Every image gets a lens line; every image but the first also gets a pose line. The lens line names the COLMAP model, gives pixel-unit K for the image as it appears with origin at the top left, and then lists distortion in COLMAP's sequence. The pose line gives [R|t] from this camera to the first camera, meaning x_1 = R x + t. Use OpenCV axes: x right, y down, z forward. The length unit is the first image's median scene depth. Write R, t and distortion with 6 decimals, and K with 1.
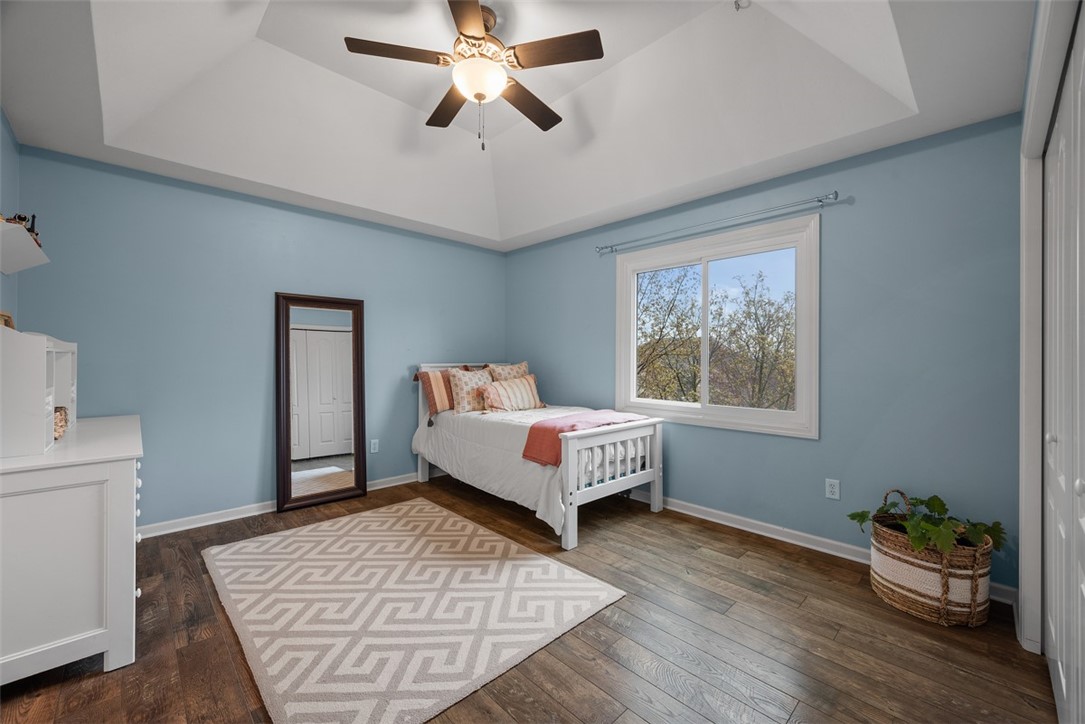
lens RADIAL K [[428.7, 0, 542.5], [0, 428.7, 362.0], [0, 0, 1]] dist [-0.000851, -0.000010]
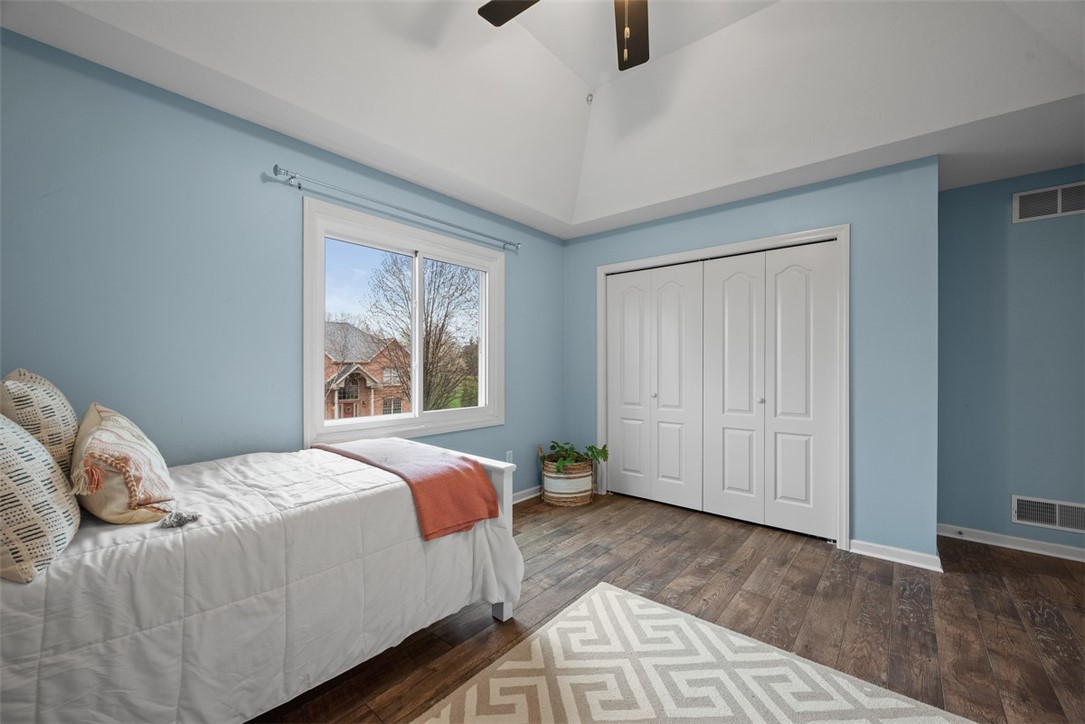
lens RADIAL K [[431.7, 0, 544.6], [0, 431.7, 367.1], [0, 0, 1]] dist [0.001813, 0.000432]
pose [[-0.106544, -0.011588, 0.994240, -0.770262], [0.001855, 0.999928, 0.011853, -0.010681], [-0.994306, 0.003107, -0.106515, 1.127160]]
